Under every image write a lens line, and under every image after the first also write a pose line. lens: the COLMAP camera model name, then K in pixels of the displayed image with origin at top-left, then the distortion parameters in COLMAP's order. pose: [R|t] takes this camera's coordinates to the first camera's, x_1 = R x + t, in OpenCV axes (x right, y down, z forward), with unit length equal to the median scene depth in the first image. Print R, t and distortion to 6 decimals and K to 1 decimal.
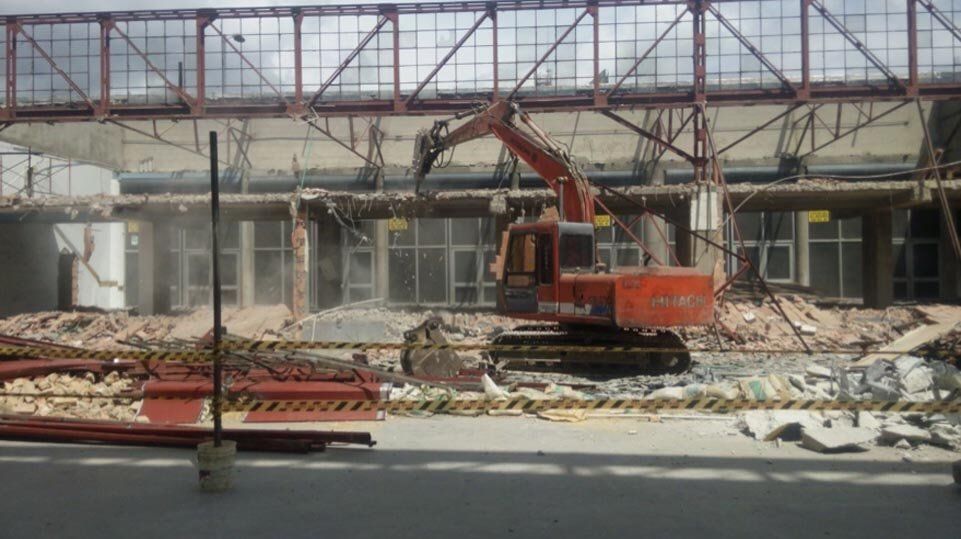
lens RADIAL K [[761.1, 0, 480.5], [0, 761.1, 269.5], [0, 0, 1]] dist [0.030778, -0.001372]
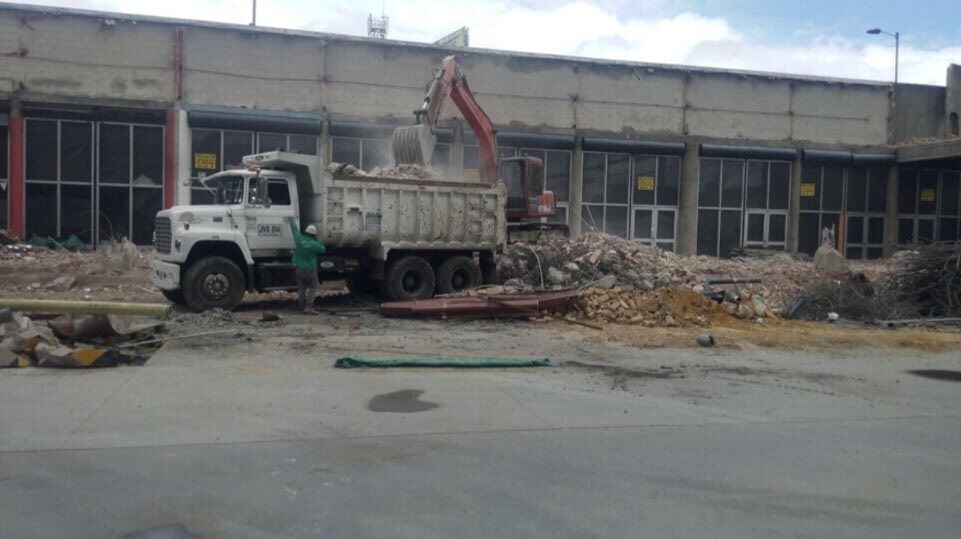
lens RADIAL K [[761.1, 0, 480.5], [0, 761.1, 269.5], [0, 0, 1]] dist [0.030778, -0.001372]
pose [[0.951696, 0.022817, 0.306194, -0.424918], [-0.042544, 0.997415, 0.057907, 0.006358], [-0.304081, -0.068137, 0.950206, -0.008229]]
